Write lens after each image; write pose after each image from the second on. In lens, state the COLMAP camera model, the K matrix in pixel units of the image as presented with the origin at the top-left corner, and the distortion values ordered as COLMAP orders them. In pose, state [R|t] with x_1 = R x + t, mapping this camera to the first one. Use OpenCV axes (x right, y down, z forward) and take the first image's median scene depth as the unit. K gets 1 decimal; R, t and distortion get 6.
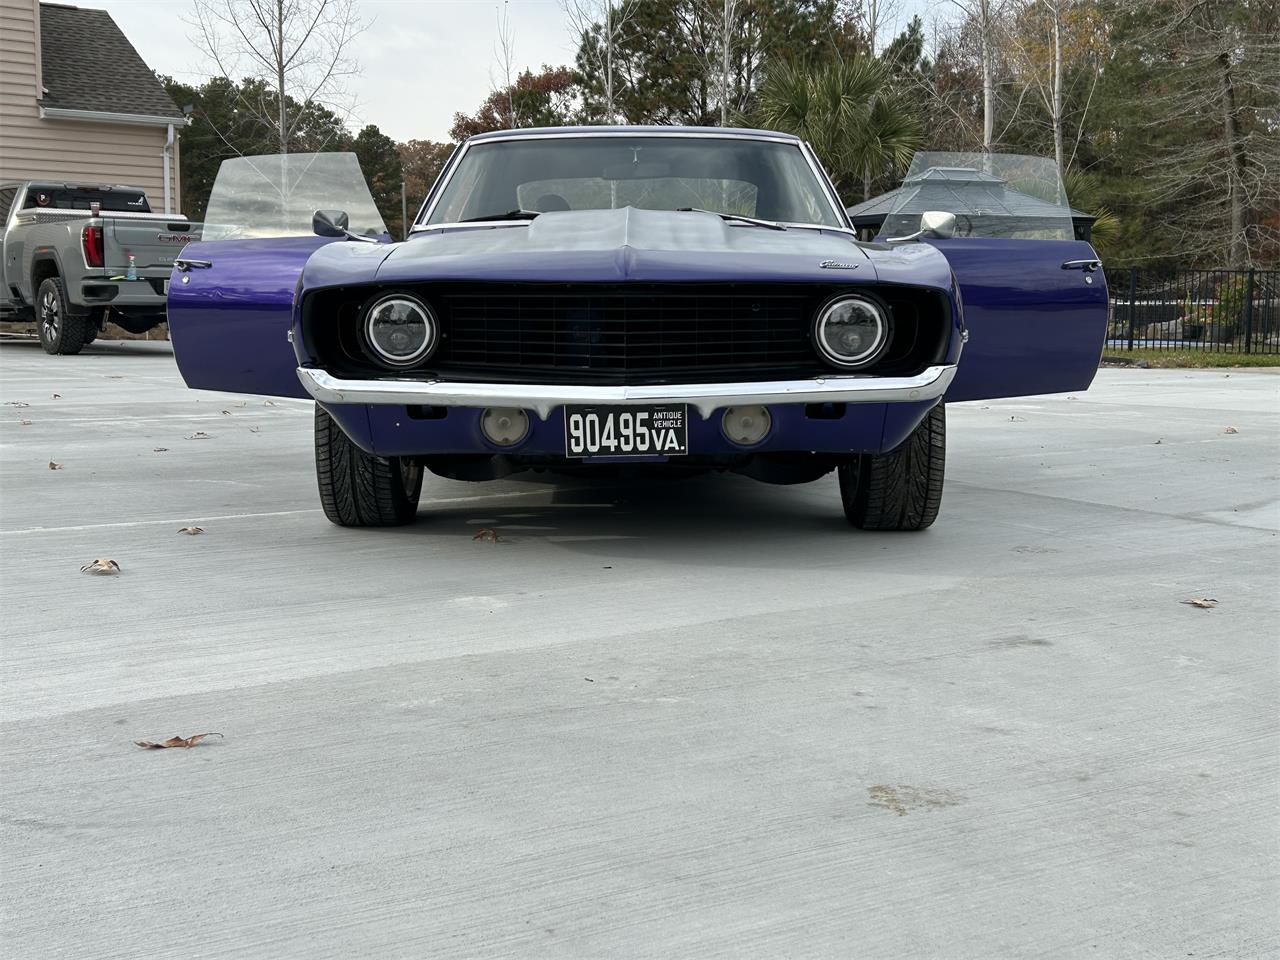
lens RADIAL K [[1509.0, 0, 660.0], [0, 1509.0, 474.2], [0, 0, 1]] dist [0.161005, -0.405984]
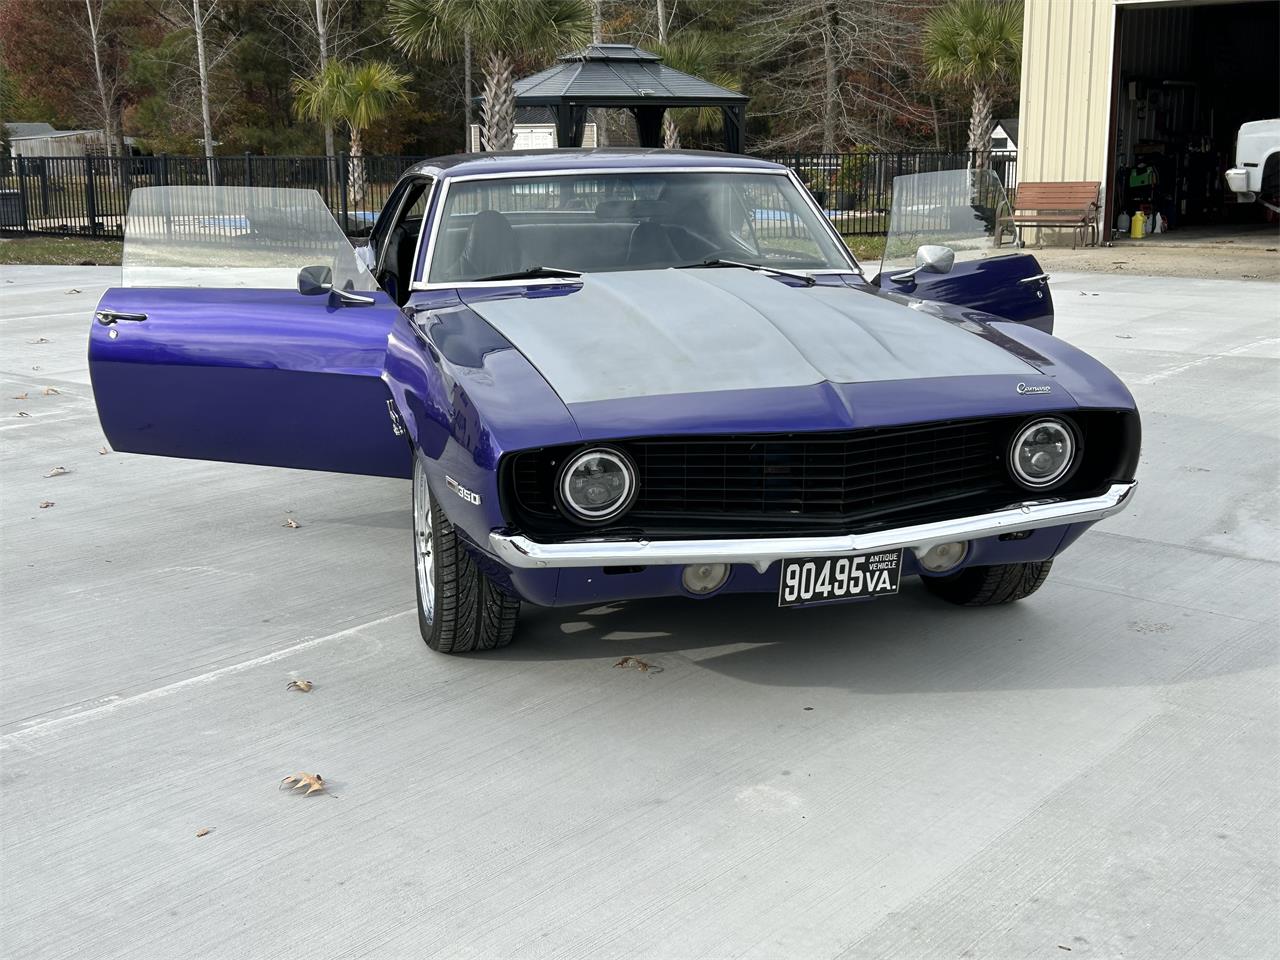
lens RADIAL K [[1499.2, 0, 640.0], [0, 1499.2, 480.0], [0, 0, 1]] dist [0.142594, -0.352479]
pose [[0.967166, -0.071358, 0.243923, -0.372638], [0.045564, 0.992909, 0.109802, -0.198793], [-0.250029, -0.095083, 0.963558, 0.117032]]
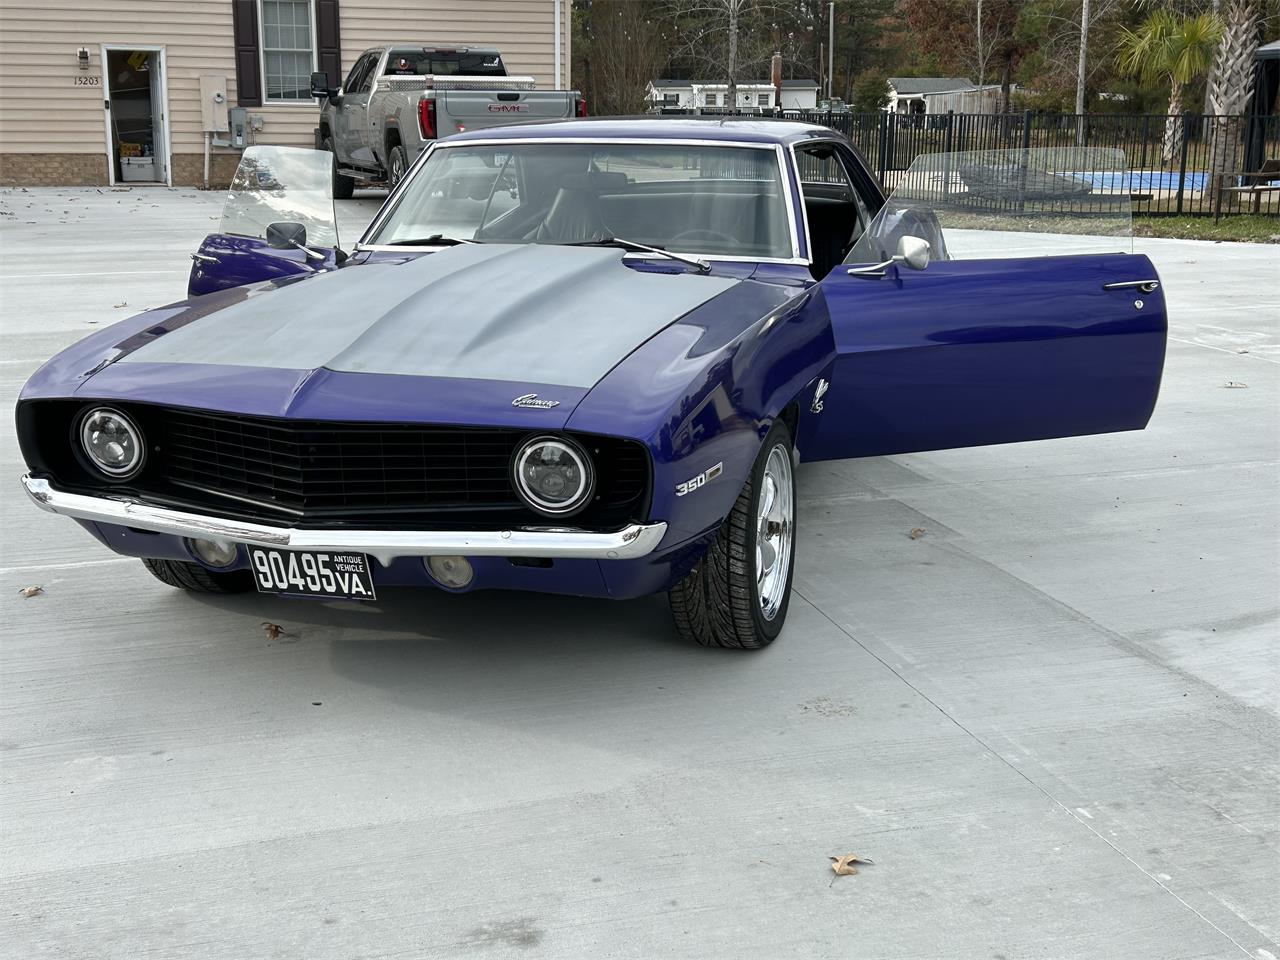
lens RADIAL K [[1509.0, 0, 660.0], [0, 1509.0, 474.2], [0, 0, 1]] dist [0.161005, -0.405984]
pose [[0.953933, 0.065528, -0.292777, 0.444774], [-0.028869, 0.991377, 0.127824, -0.210311], [0.298629, -0.113484, 0.947598, 0.193052]]
